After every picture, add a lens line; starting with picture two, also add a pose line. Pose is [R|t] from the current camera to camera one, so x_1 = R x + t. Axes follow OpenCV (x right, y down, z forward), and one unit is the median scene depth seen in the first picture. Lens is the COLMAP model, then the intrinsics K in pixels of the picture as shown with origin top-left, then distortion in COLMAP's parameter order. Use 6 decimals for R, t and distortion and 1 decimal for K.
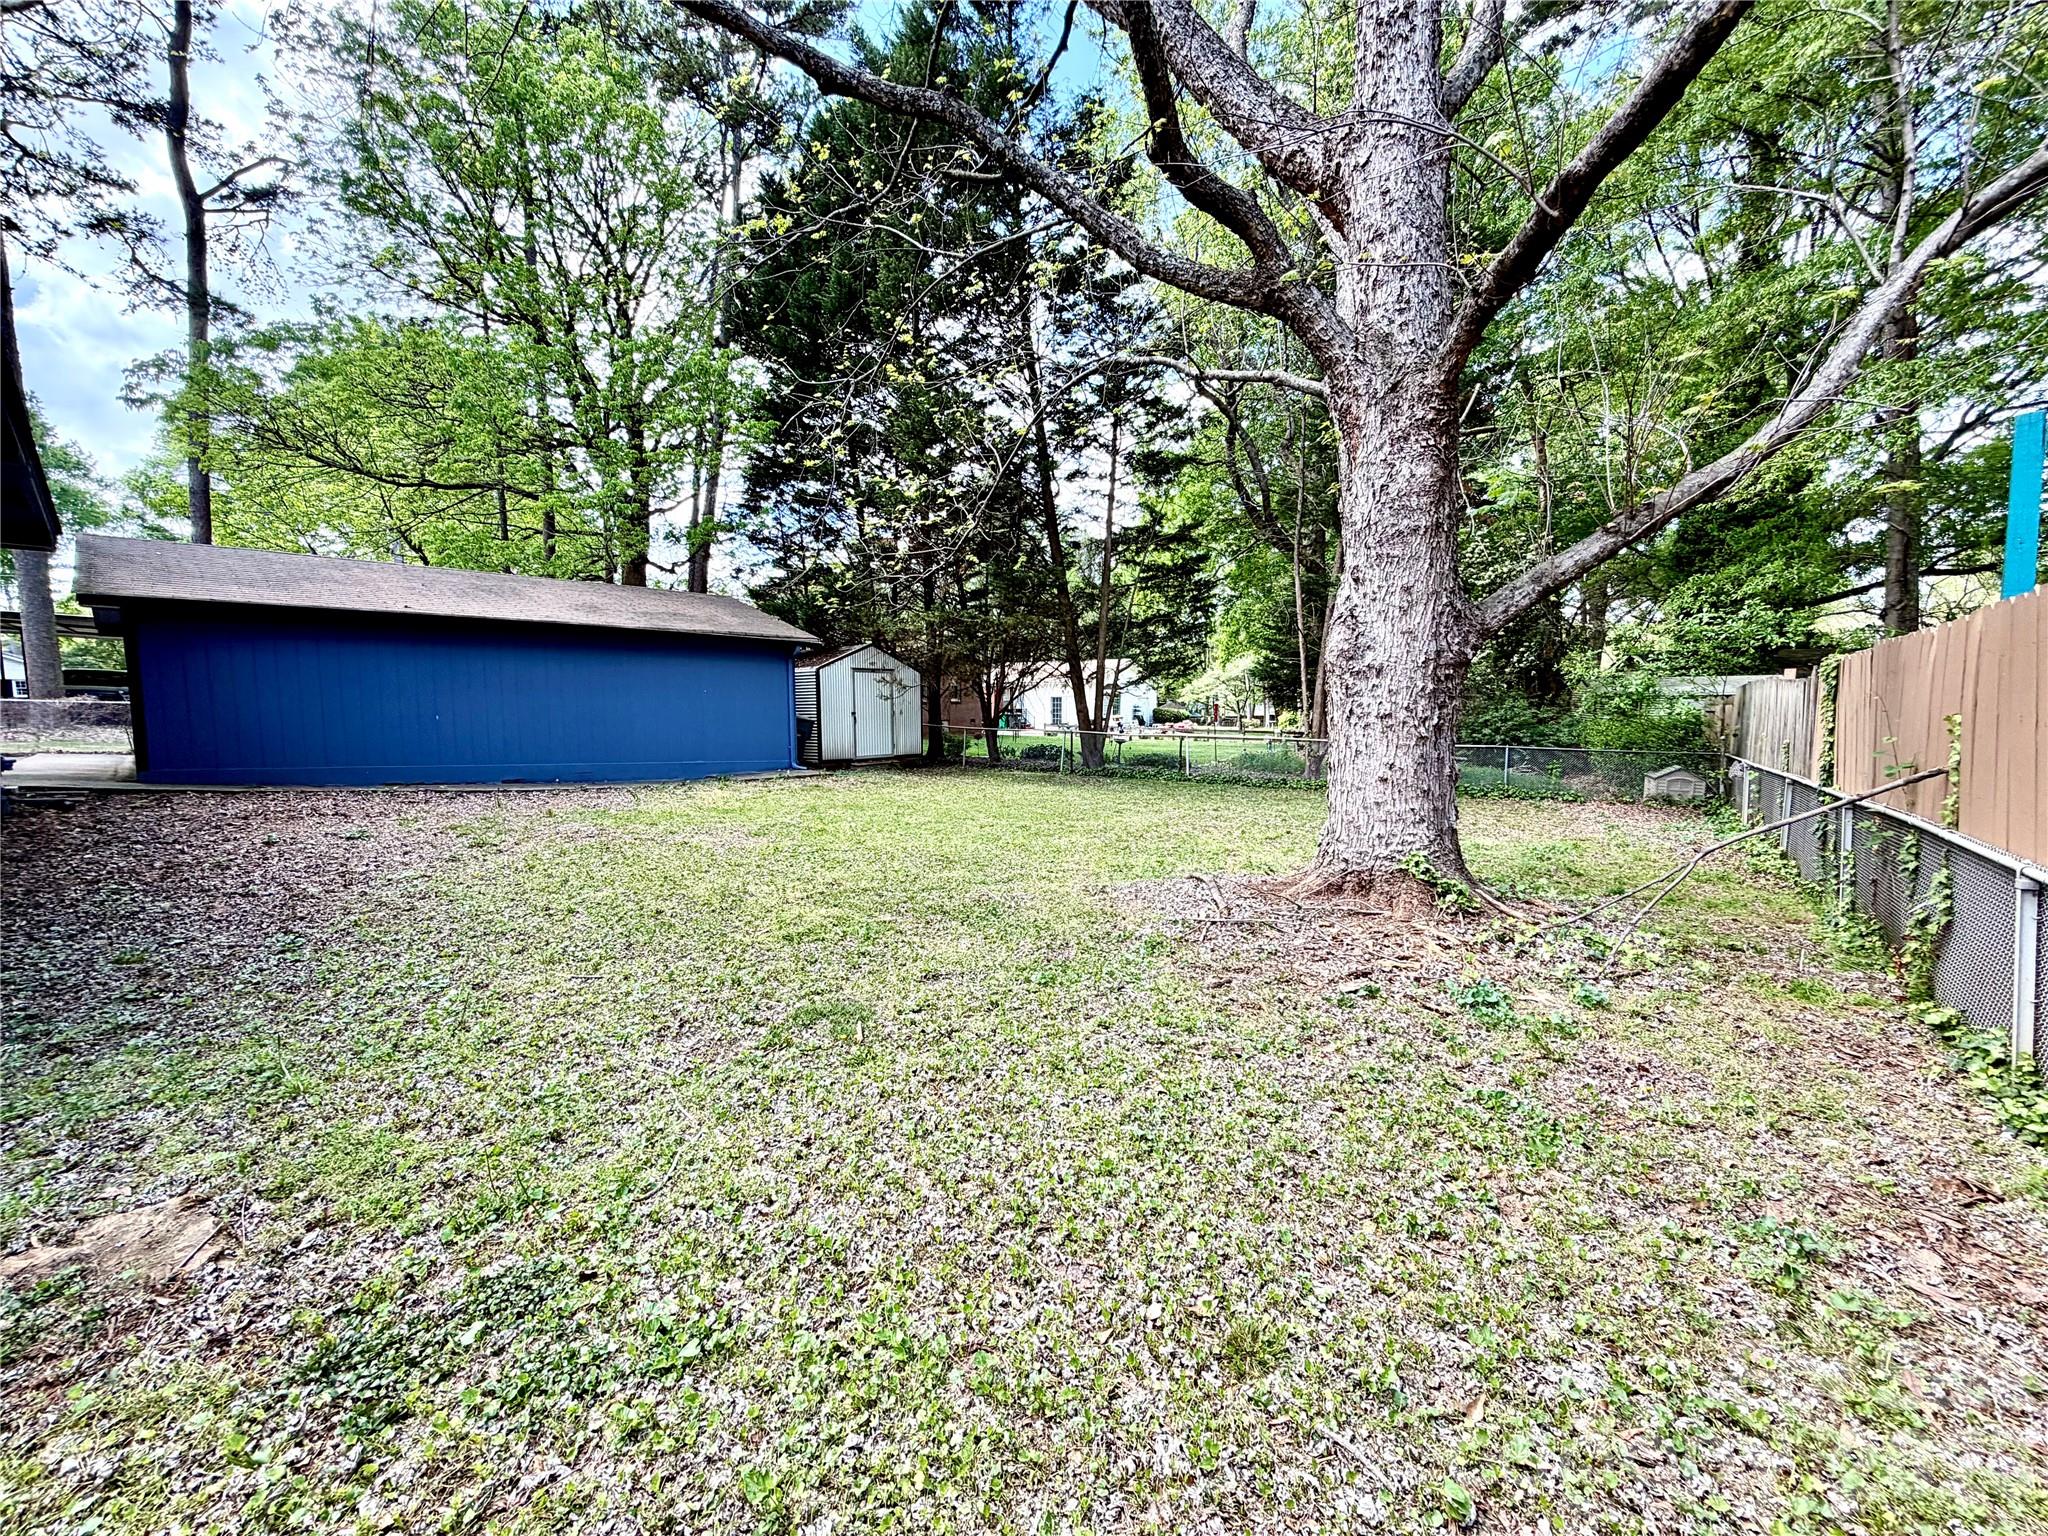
lens RADIAL K [[816.9, 0, 1022.7], [0, 816.9, 764.2], [0, 0, 1]] dist [0.000516, -0.001130]
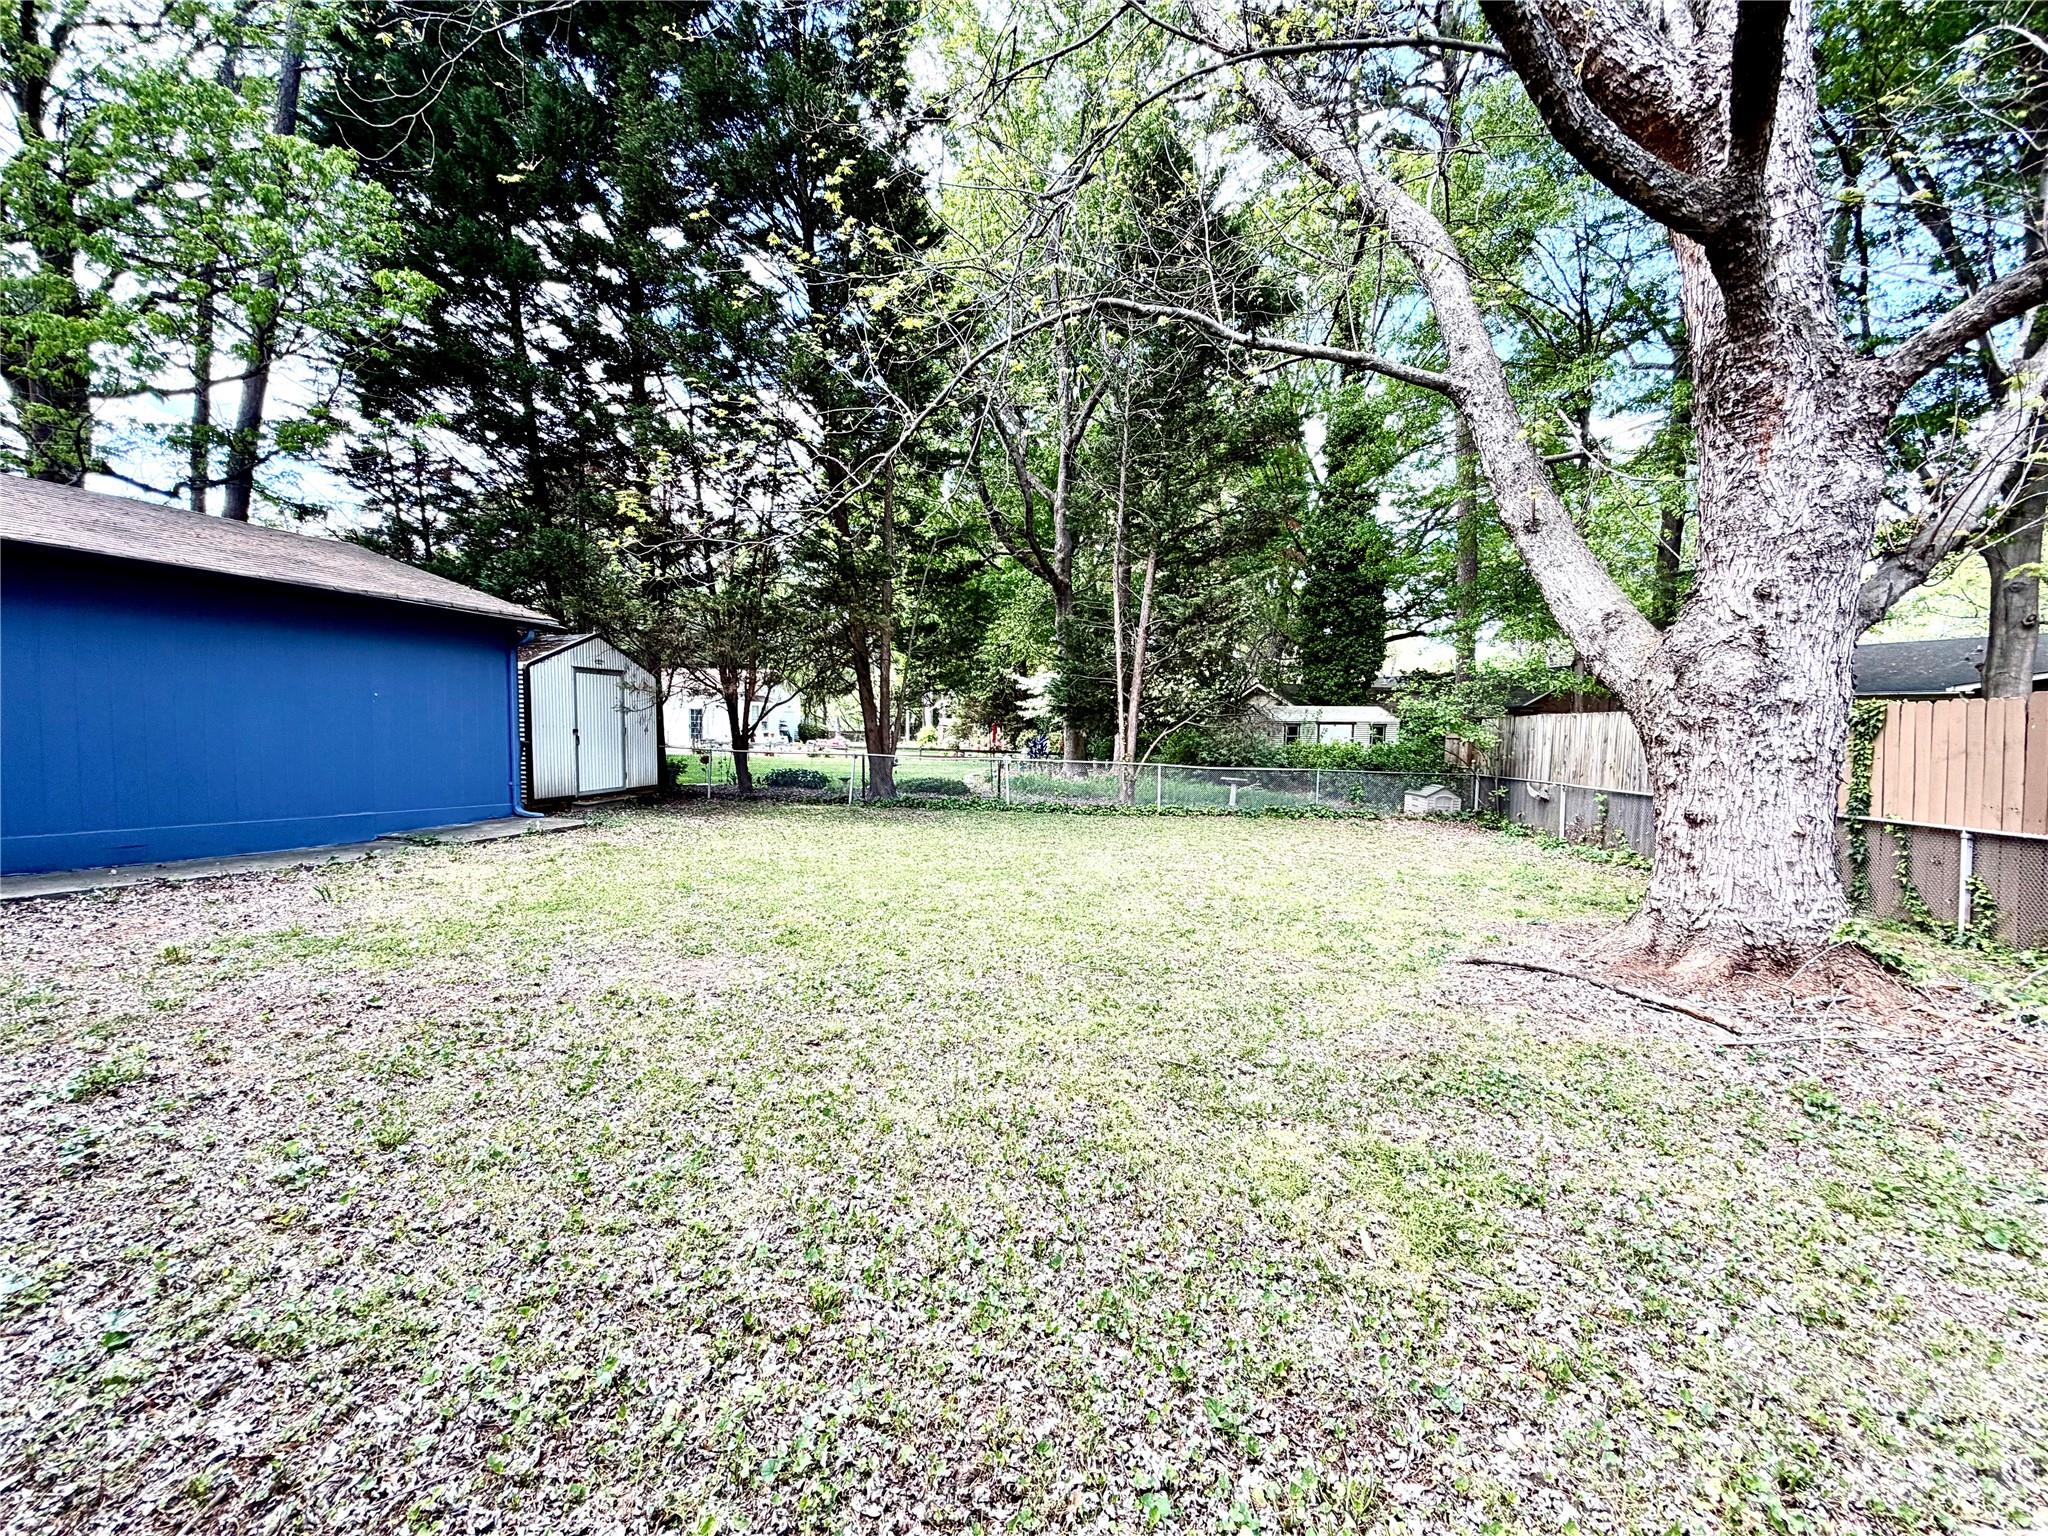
lens RADIAL K [[816.9, 0, 1024.7], [0, 816.9, 769.8], [0, 0, 1]] dist [0.000516, -0.001130]
pose [[0.878289, -0.012506, 0.477967, -0.201153], [0.017678, 0.999824, -0.006324, -0.017269], [-0.477804, 0.014004, 0.878355, 0.193569]]
